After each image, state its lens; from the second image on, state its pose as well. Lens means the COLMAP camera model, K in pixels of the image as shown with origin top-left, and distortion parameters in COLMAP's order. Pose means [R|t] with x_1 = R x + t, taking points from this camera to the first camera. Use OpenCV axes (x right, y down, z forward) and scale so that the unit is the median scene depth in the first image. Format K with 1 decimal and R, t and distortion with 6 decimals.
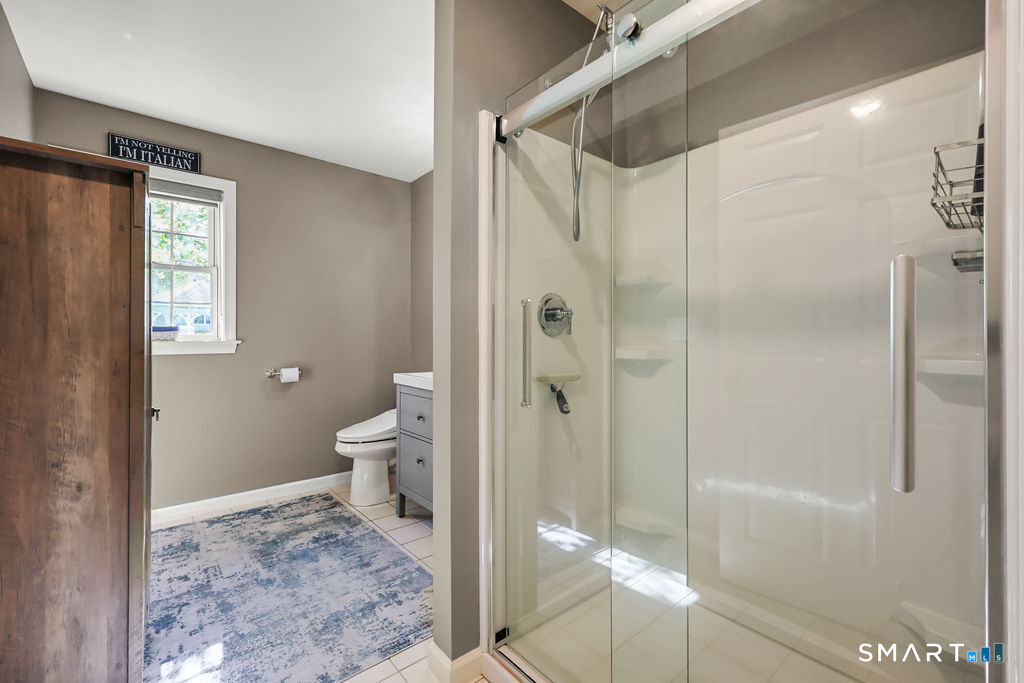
lens RADIAL K [[439.0, 0, 508.4], [0, 439.0, 337.1], [0, 0, 1]] dist [0.014816, 0.000075]
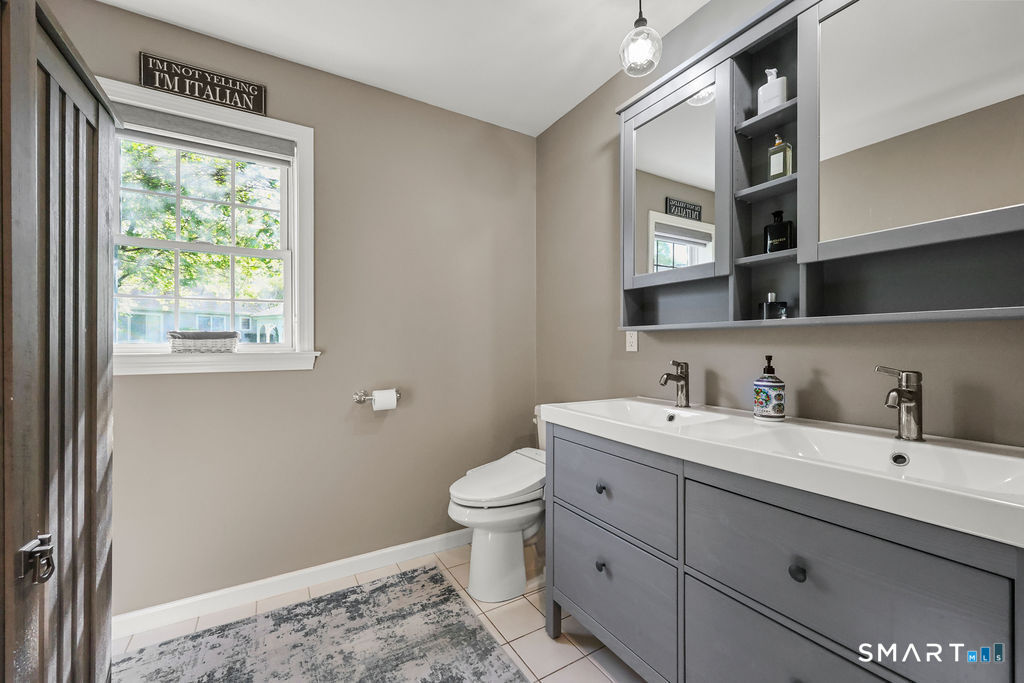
lens RADIAL K [[413.1, 0, 514.2], [0, 413.1, 344.7], [0, 0, 1]] dist [0.002657, 0.000241]
pose [[0.988073, -0.003975, -0.153935, -0.204766], [0.003983, 0.999992, -0.000258, -0.001839], [0.153935, -0.000358, 0.988081, 0.410467]]
